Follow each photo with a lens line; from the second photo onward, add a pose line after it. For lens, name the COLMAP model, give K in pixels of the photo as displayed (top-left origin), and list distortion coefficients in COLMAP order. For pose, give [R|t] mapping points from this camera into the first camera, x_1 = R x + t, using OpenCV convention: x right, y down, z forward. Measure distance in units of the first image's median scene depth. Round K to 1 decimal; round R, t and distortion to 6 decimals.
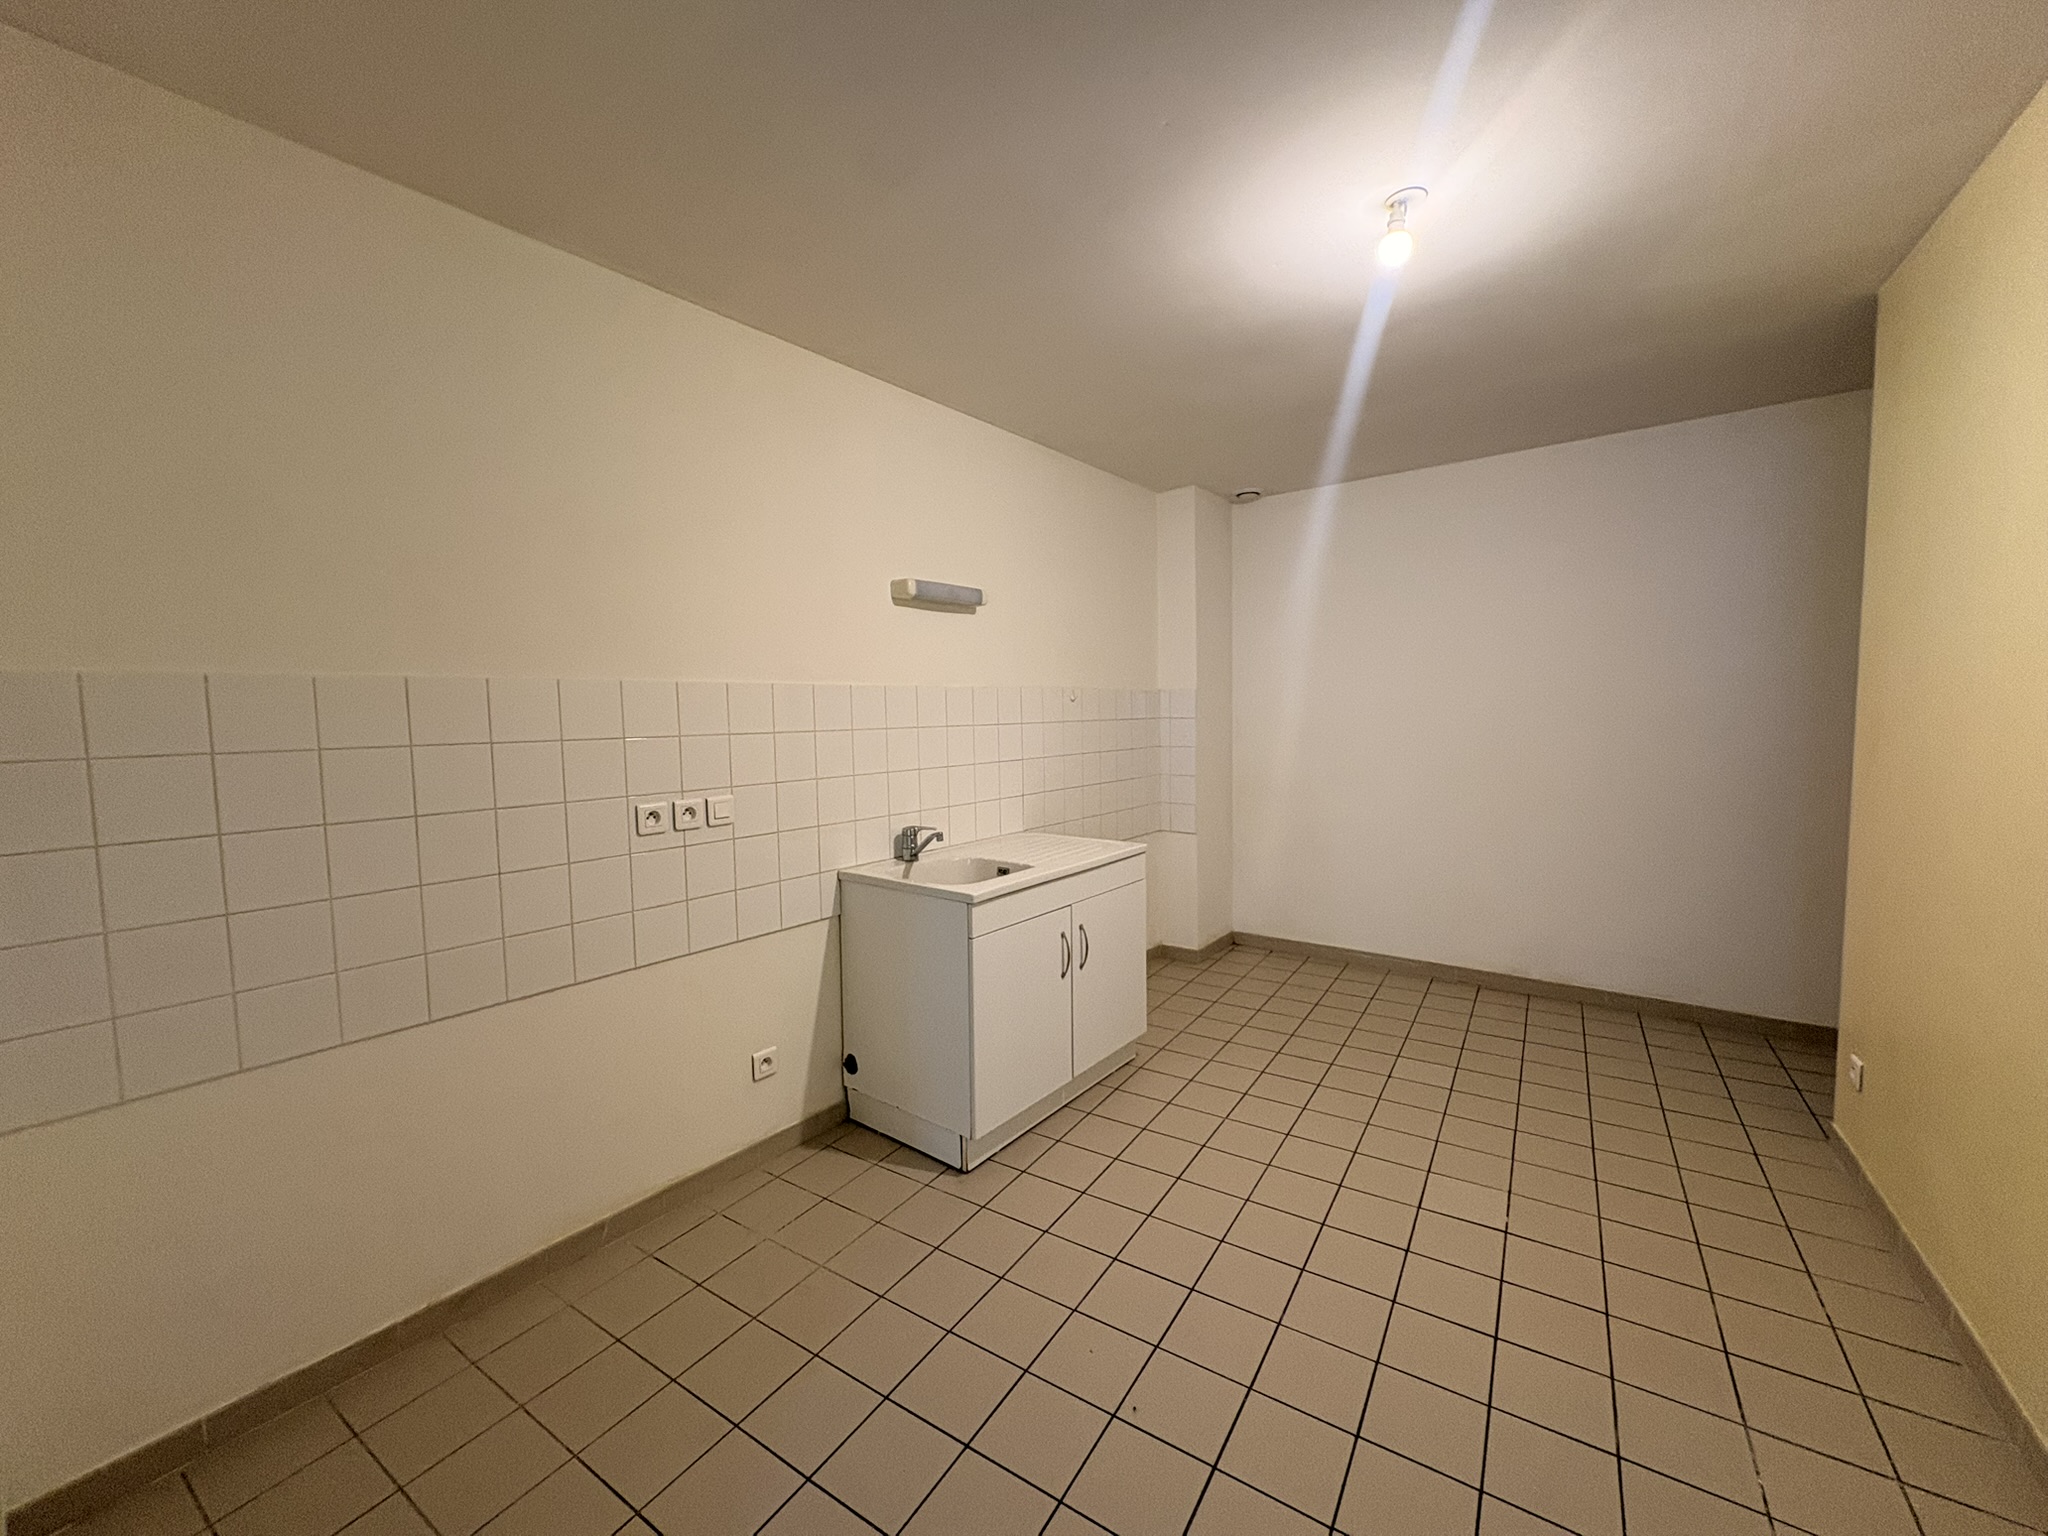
lens RADIAL K [[813.8, 0, 1014.7], [0, 813.8, 764.0], [0, 0, 1]] dist [-0.001686, -0.000444]
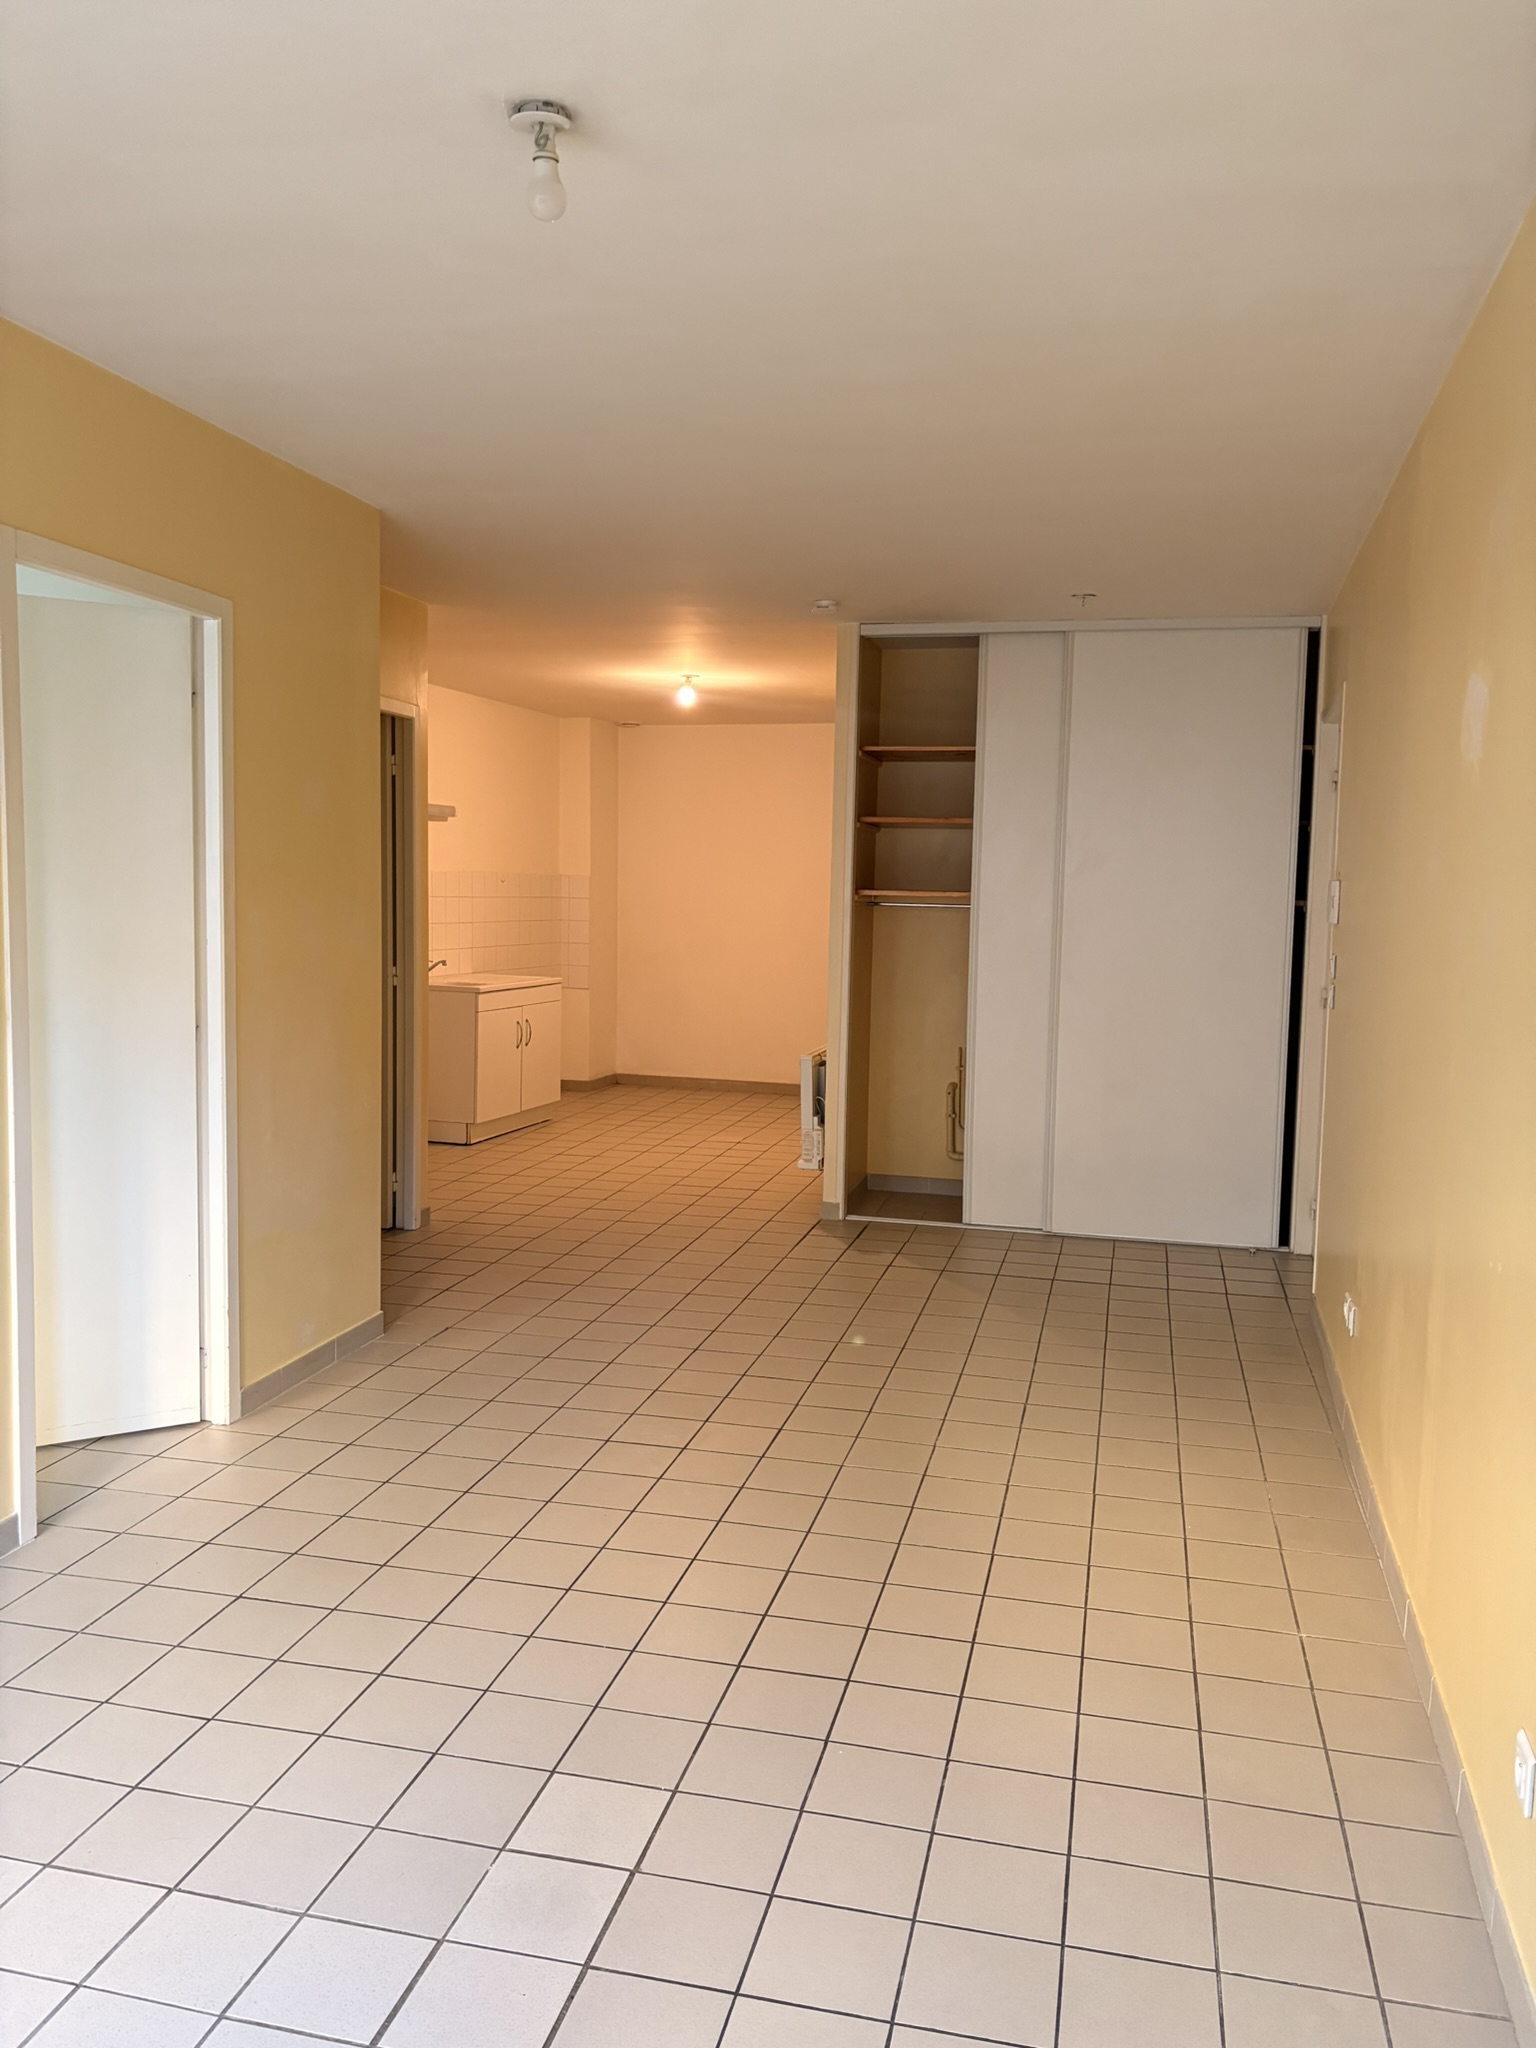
lens RADIAL K [[1558.1, 0, 767.6], [0, 1558.1, 1012.0], [0, 0, 1]] dist [0.001886, -0.000256]
pose [[0.937043, 0.004480, 0.349186, -0.376202], [-0.008548, 0.999912, 0.010109, 0.097158], [-0.349110, -0.012457, 0.936999, -1.422864]]
